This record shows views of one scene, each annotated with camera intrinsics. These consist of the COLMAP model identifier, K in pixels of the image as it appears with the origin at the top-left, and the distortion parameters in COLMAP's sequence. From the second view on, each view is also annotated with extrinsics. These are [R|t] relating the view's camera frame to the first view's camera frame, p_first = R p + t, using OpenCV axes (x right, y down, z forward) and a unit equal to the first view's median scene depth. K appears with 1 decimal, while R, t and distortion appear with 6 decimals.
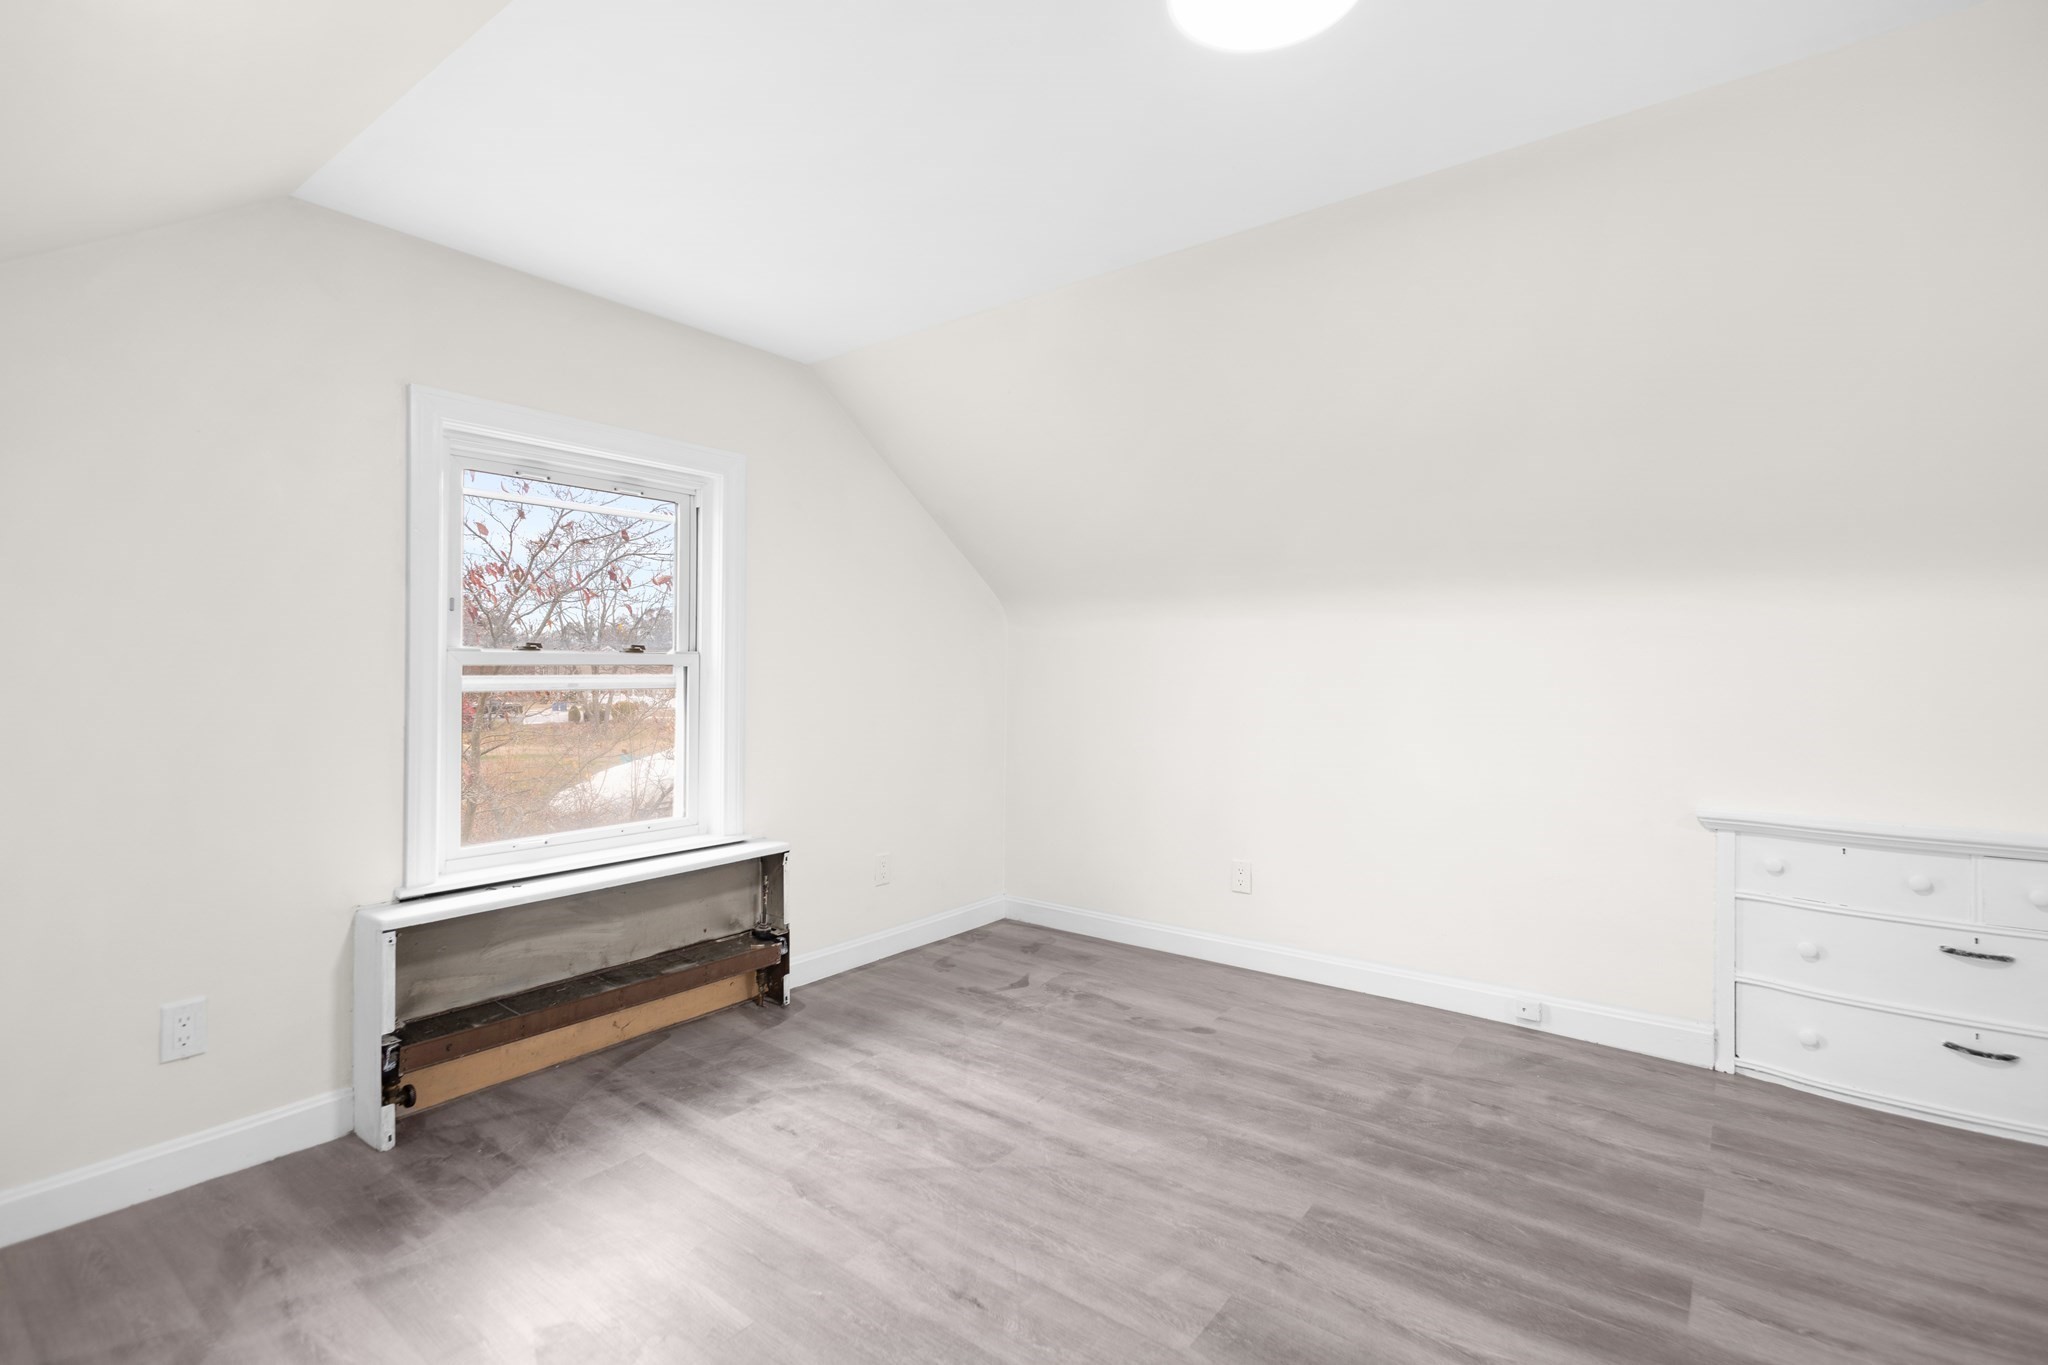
lens RADIAL K [[948.5, 0, 1023.4], [0, 948.5, 673.5], [0, 0, 1]] dist [-0.001213, -0.001106]
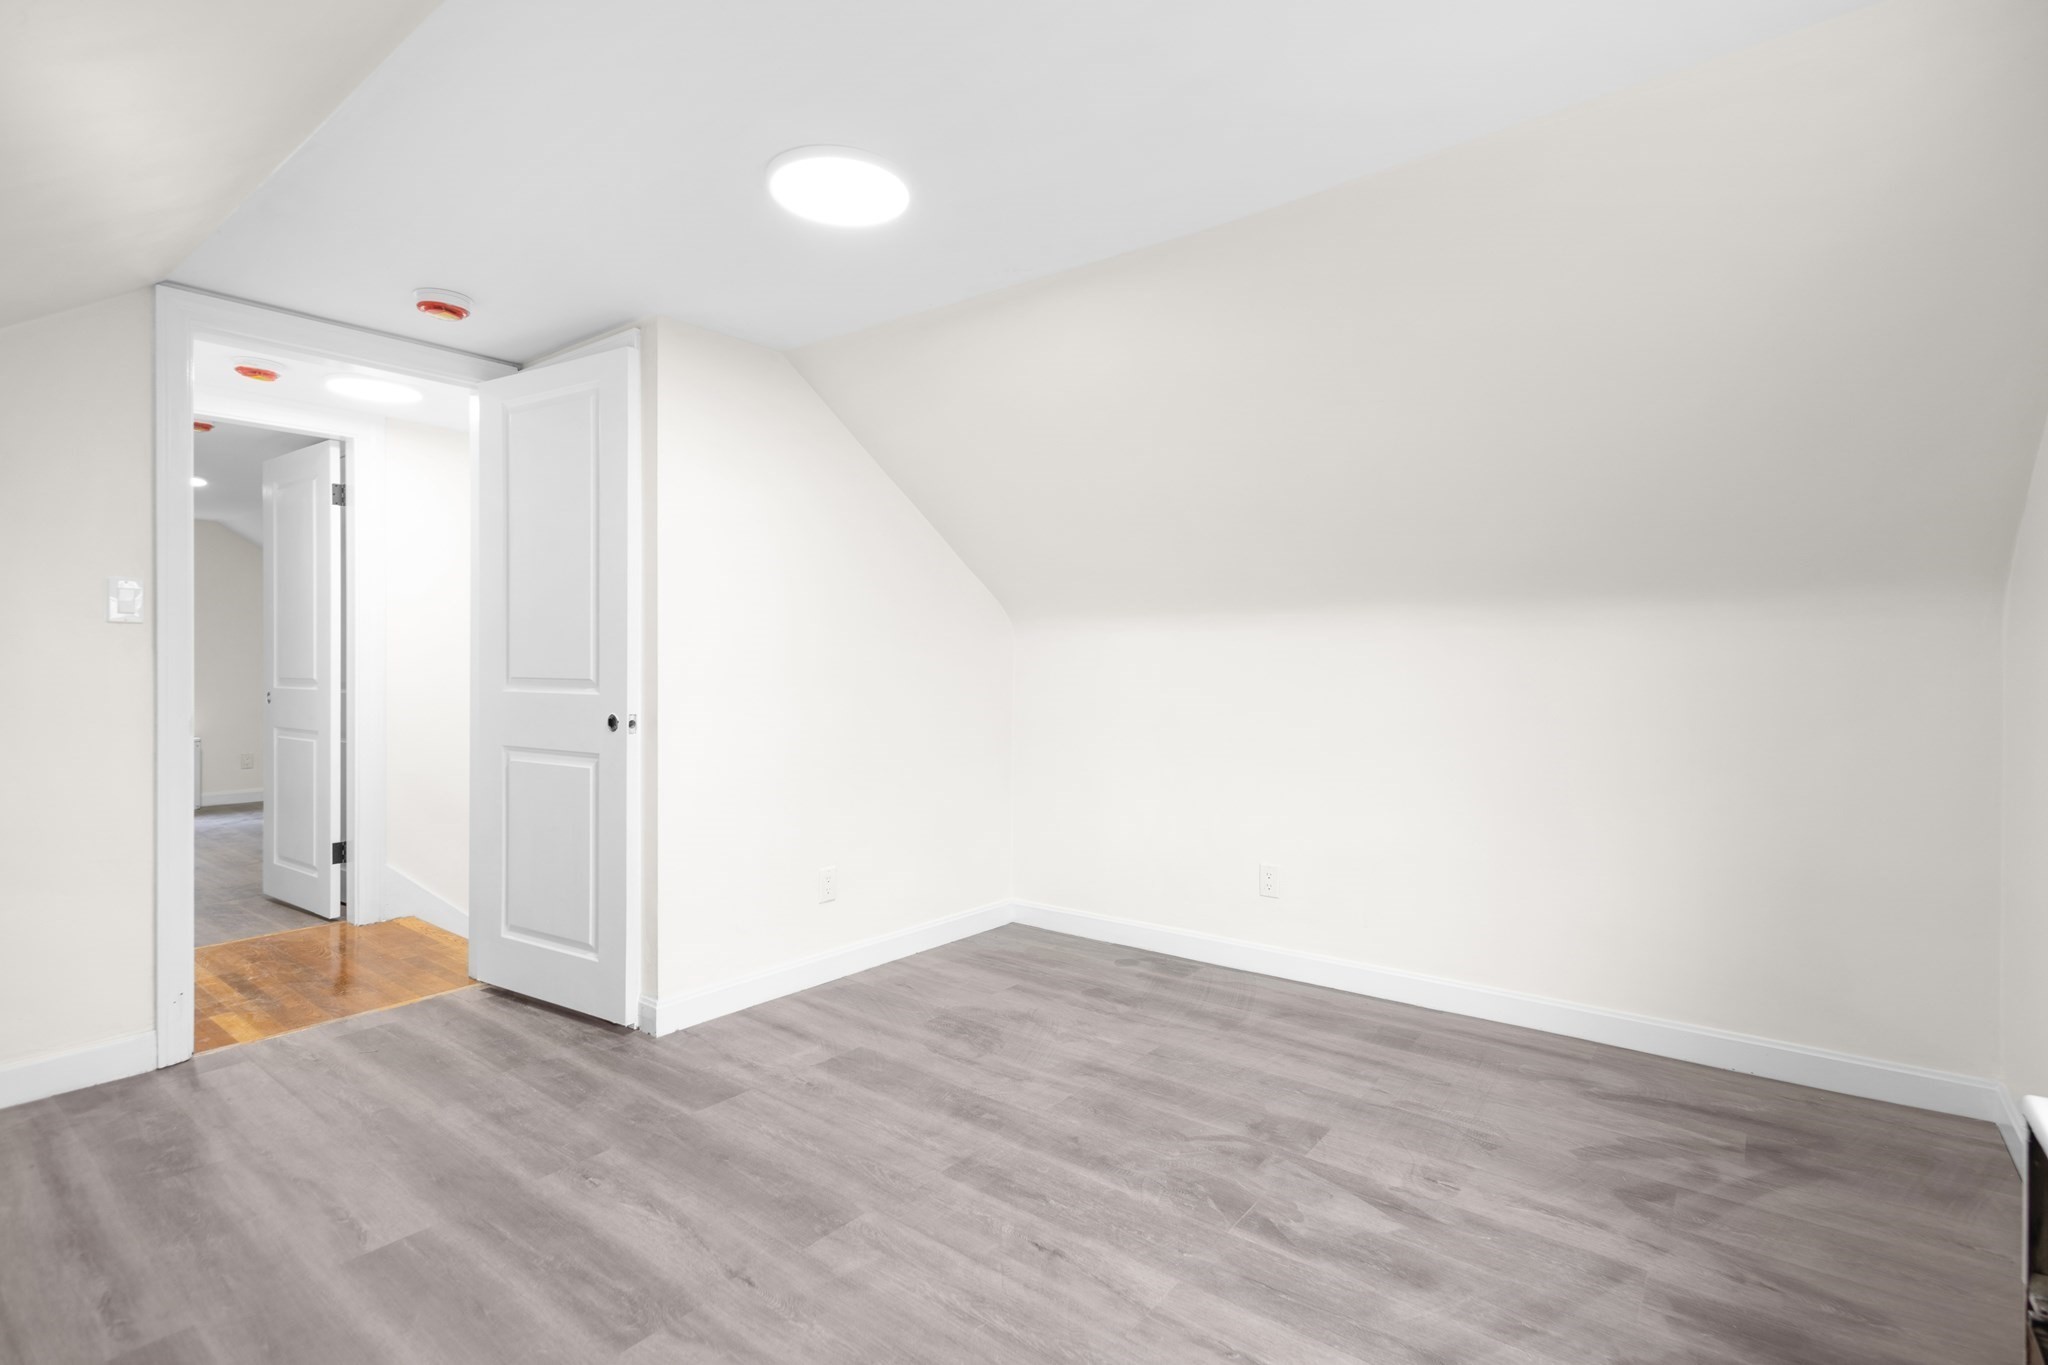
lens RADIAL K [[948.5, 0, 1025.4], [0, 948.5, 676.8], [0, 0, 1]] dist [-0.001213, -0.001106]
pose [[-0.999949, -0.008086, 0.006002, -0.033436], [-0.007998, 0.999863, 0.014461, -0.014818], [-0.006118, 0.014412, -0.999877, 1.987384]]
